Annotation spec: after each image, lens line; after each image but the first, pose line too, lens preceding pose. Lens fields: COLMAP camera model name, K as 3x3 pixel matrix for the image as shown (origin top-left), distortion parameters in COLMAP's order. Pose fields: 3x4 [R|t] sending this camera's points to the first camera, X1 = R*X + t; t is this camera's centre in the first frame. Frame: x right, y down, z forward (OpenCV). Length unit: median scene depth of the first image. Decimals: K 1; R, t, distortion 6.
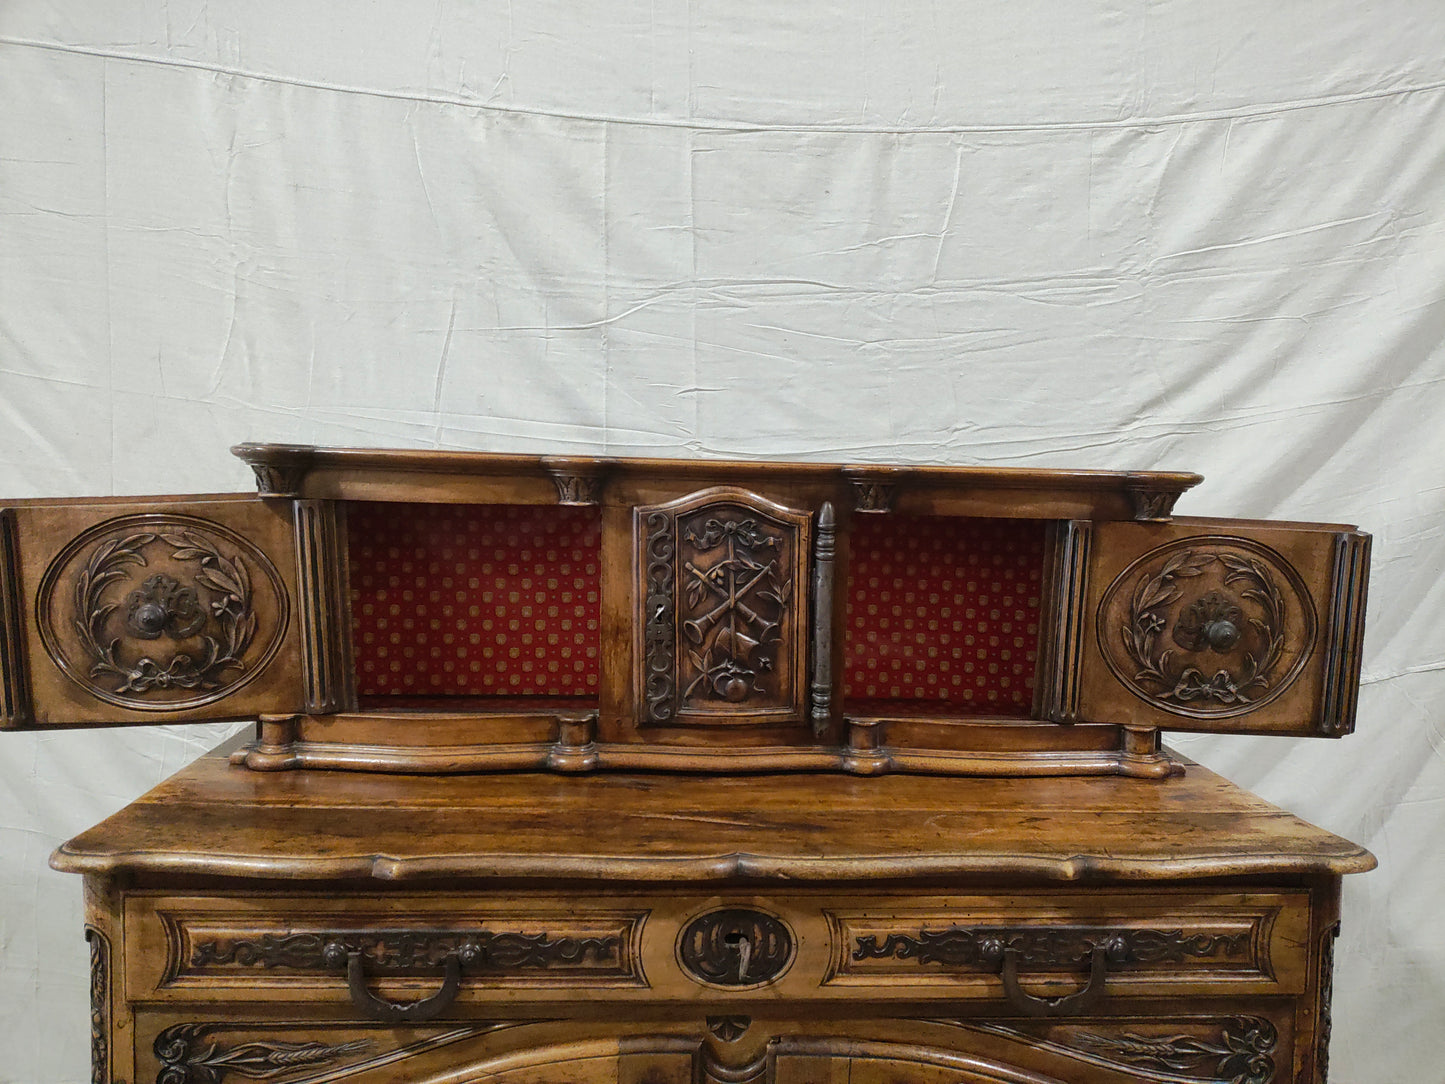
lens RADIAL K [[1051.5, 0, 729.0], [0, 1051.5, 548.1], [0, 0, 1]] dist [0.125414, -0.178781]
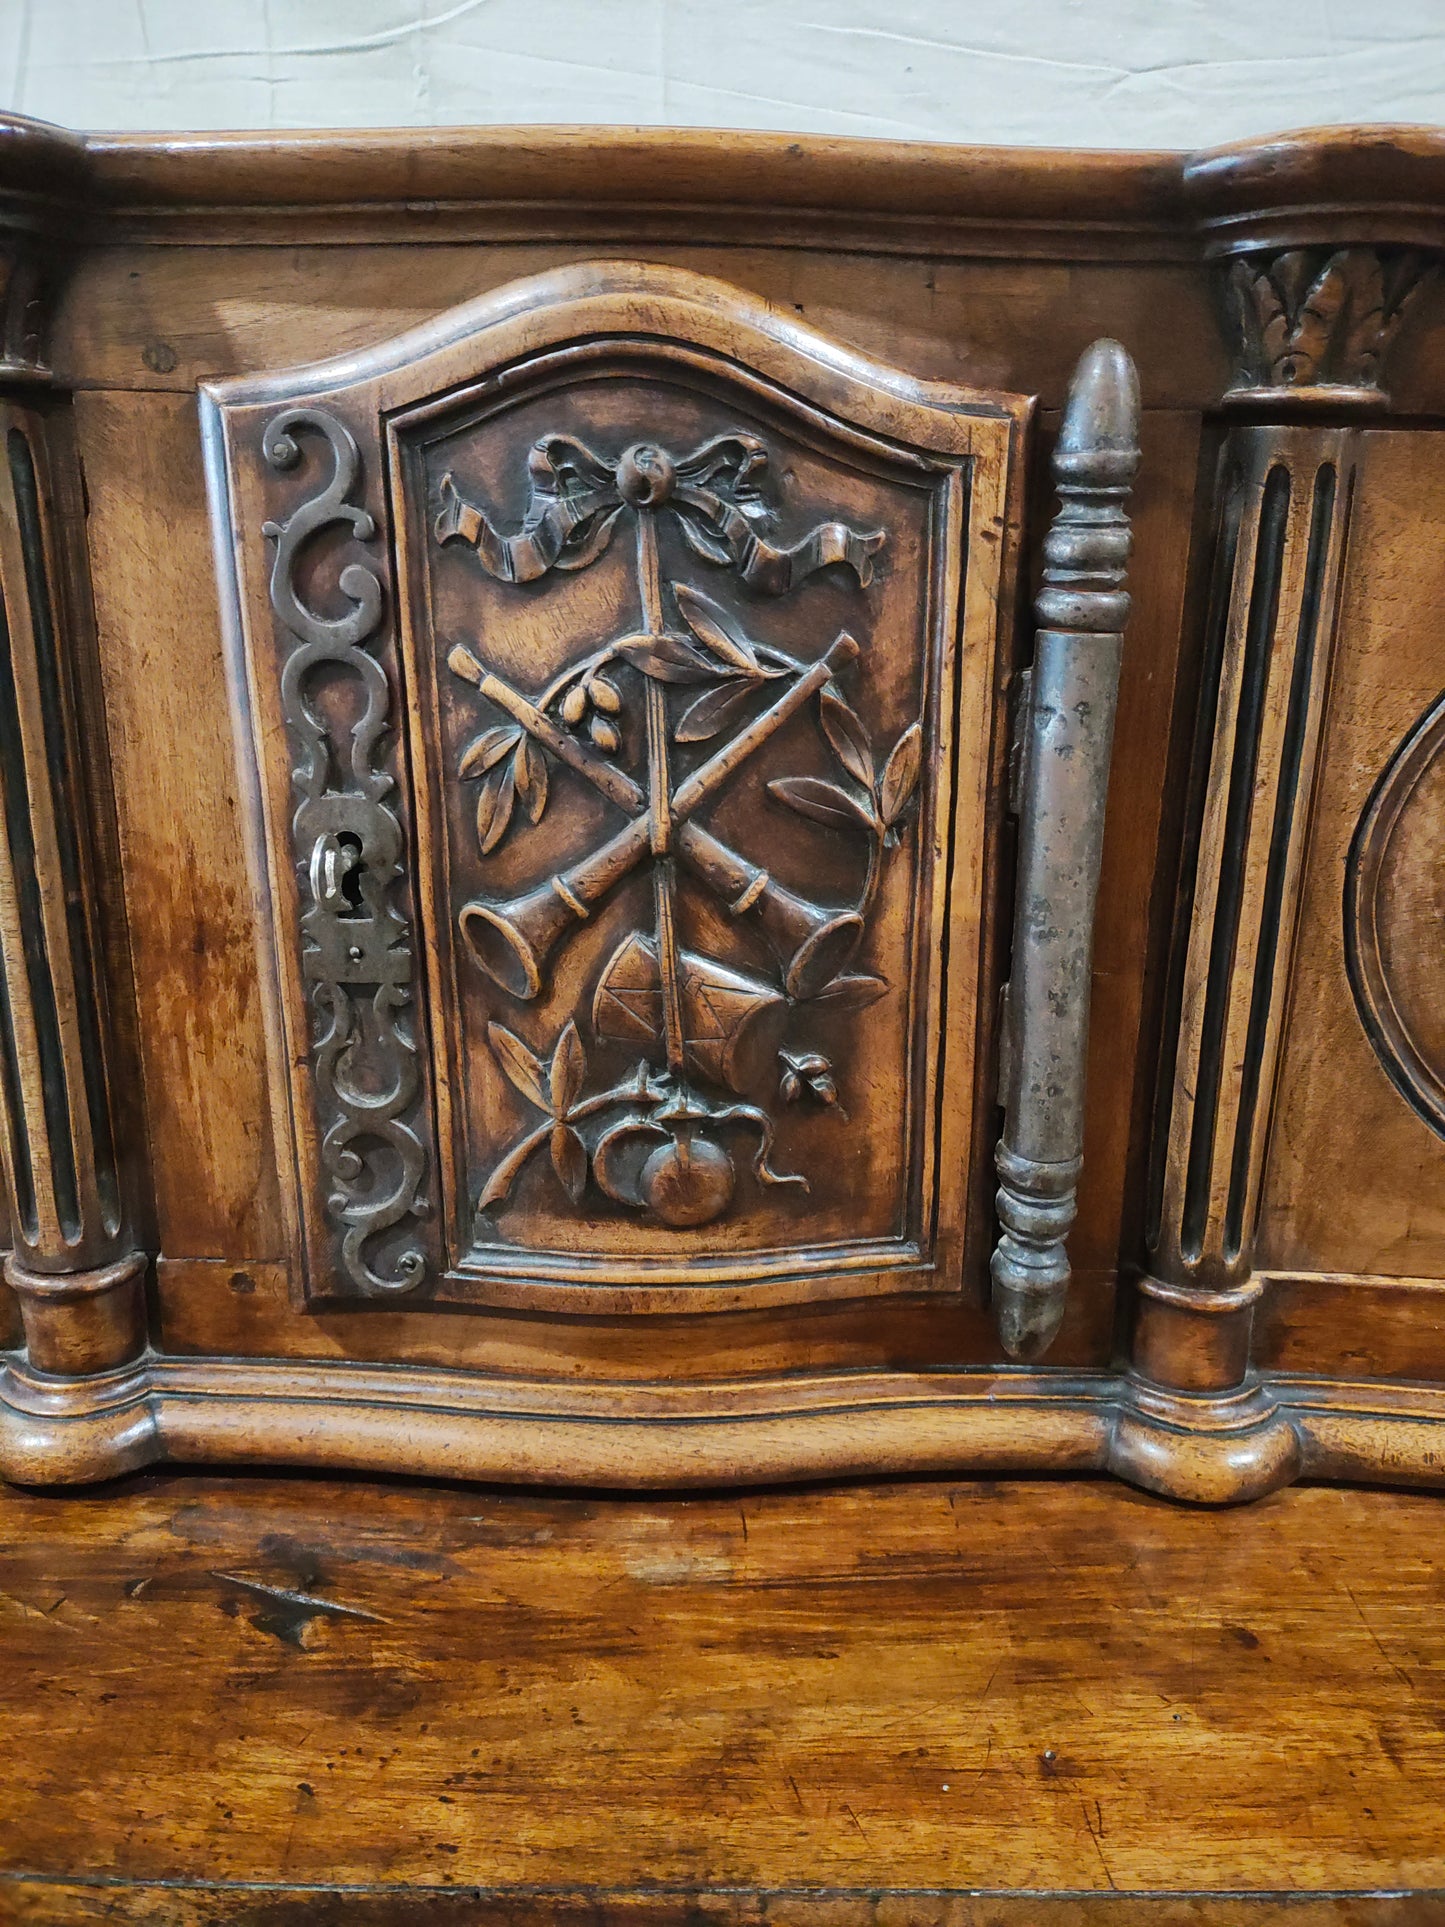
lens RADIAL K [[1417.0, 0, 731.5], [0, 1417.0, 960.0], [0, 0, 1]] dist [0.065435, -0.066140]
pose [[0.998115, 0.005322, -0.061136, 0.037147], [0.006047, 0.982854, 0.184287, 0.023705], [0.061068, -0.184309, 0.980969, 0.691856]]
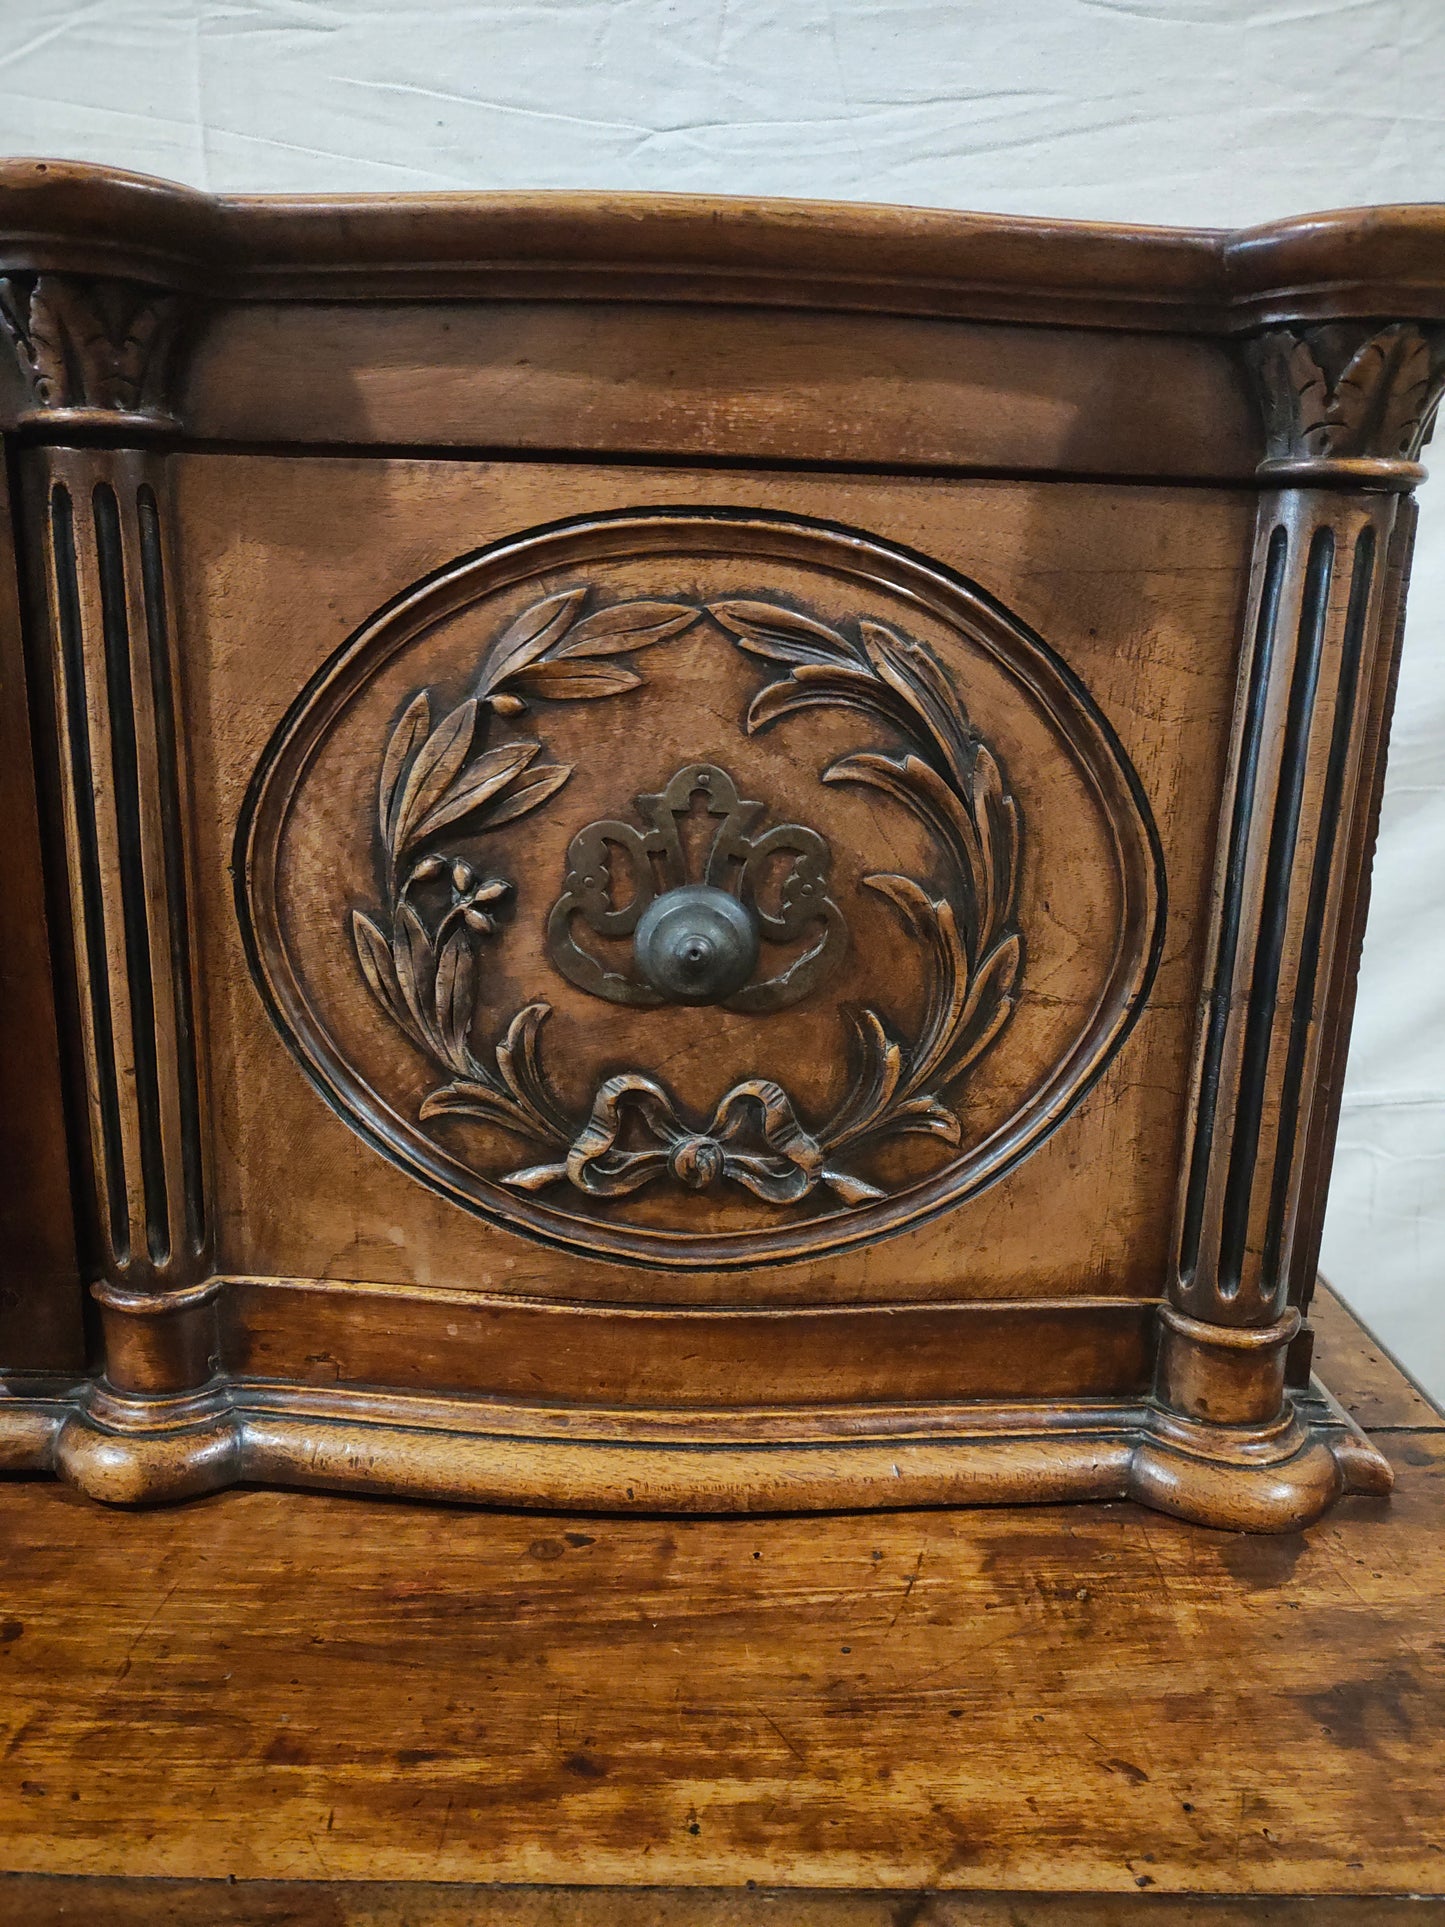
lens RADIAL K [[1417.0, 0, 731.5], [0, 1417.0, 960.0], [0, 0, 1]] dist [0.065435, -0.066140]
pose [[0.998273, 0.018041, -0.055907, 0.296762], [-0.009334, 0.988296, 0.152262, 0.031213], [0.058000, -0.151477, 0.986758, 0.697943]]
